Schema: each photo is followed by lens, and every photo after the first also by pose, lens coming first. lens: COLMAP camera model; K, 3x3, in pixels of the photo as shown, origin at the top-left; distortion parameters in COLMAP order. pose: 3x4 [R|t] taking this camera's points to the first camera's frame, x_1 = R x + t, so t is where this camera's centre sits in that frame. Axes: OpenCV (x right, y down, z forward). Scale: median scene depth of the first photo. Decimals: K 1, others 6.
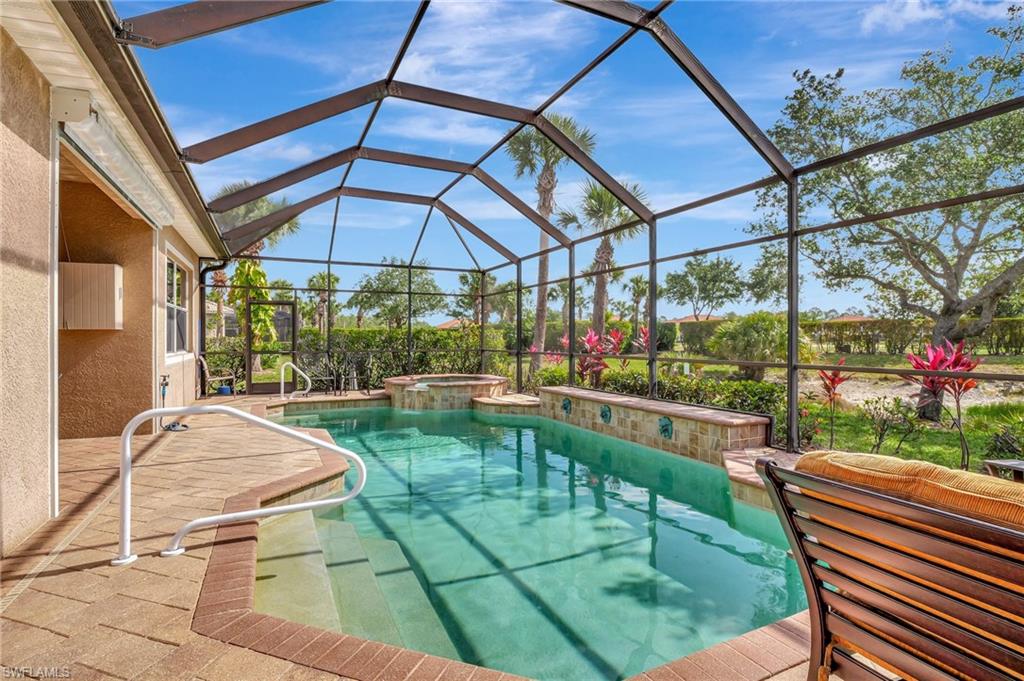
lens RADIAL K [[494.7, 0, 514.0], [0, 494.7, 337.5], [0, 0, 1]] dist [-0.006183, -0.003395]
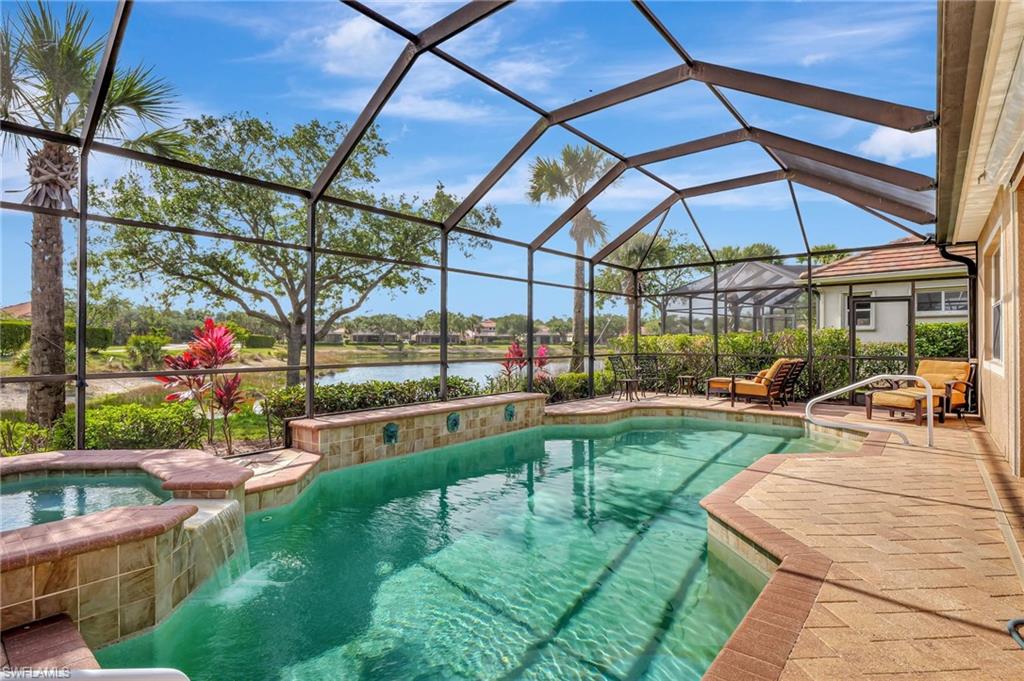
lens RADIAL K [[494.7, 0, 516.2], [0, 494.7, 339.6], [0, 0, 1]] dist [-0.006183, -0.003395]
pose [[-0.397005, -0.004277, 0.917806, -0.745182], [-0.003678, 0.999989, 0.003069, -0.006214], [-0.917809, -0.002158, -0.397016, 1.299197]]
